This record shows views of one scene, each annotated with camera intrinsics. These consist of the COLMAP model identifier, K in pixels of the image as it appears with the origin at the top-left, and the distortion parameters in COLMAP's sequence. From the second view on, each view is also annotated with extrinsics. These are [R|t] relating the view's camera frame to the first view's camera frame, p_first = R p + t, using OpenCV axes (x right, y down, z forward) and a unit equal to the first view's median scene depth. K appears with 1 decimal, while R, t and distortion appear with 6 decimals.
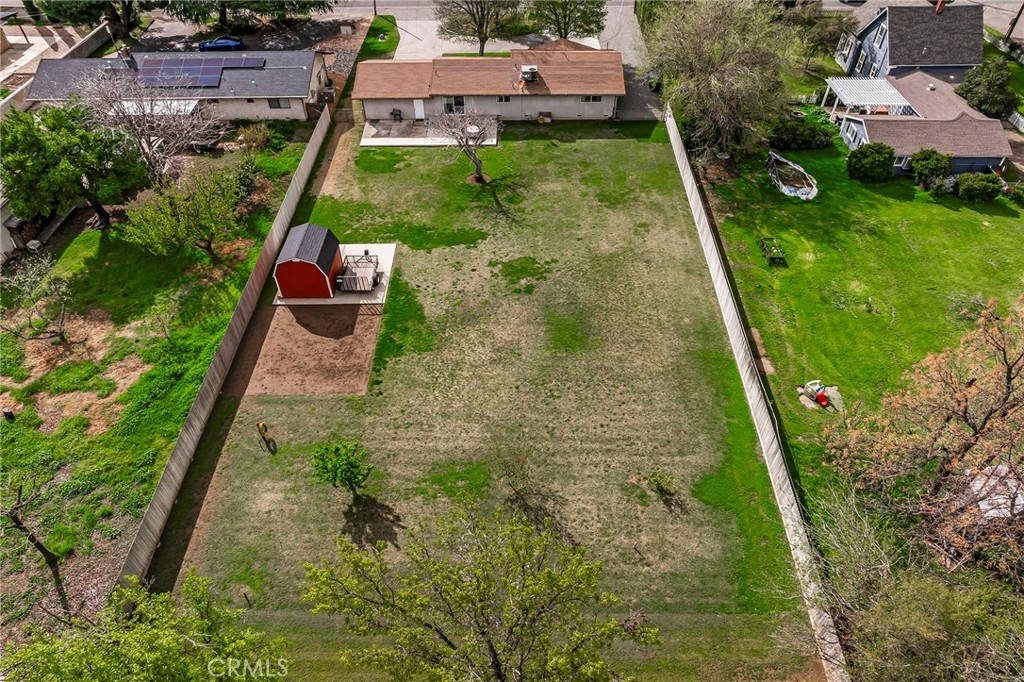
lens RADIAL K [[731.6, 0, 532.1], [0, 731.6, 341.3], [0, 0, 1]] dist [-0.047321, -0.001791]
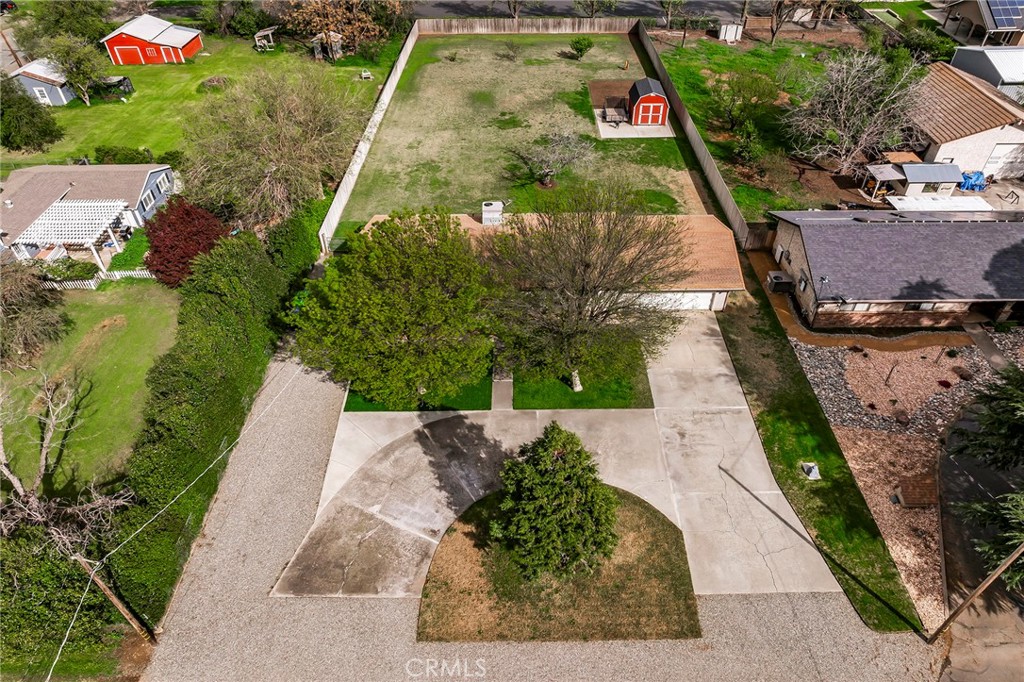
lens RADIAL K [[731.6, 0, 532.1], [0, 731.6, 341.3], [0, 0, 1]] dist [-0.047321, -0.001791]
pose [[-0.999976, 0.005704, 0.004020, -0.066078], [0.004924, 0.168403, 0.985706, -1.458749], [0.004945, 0.985702, -0.168427, 1.674976]]
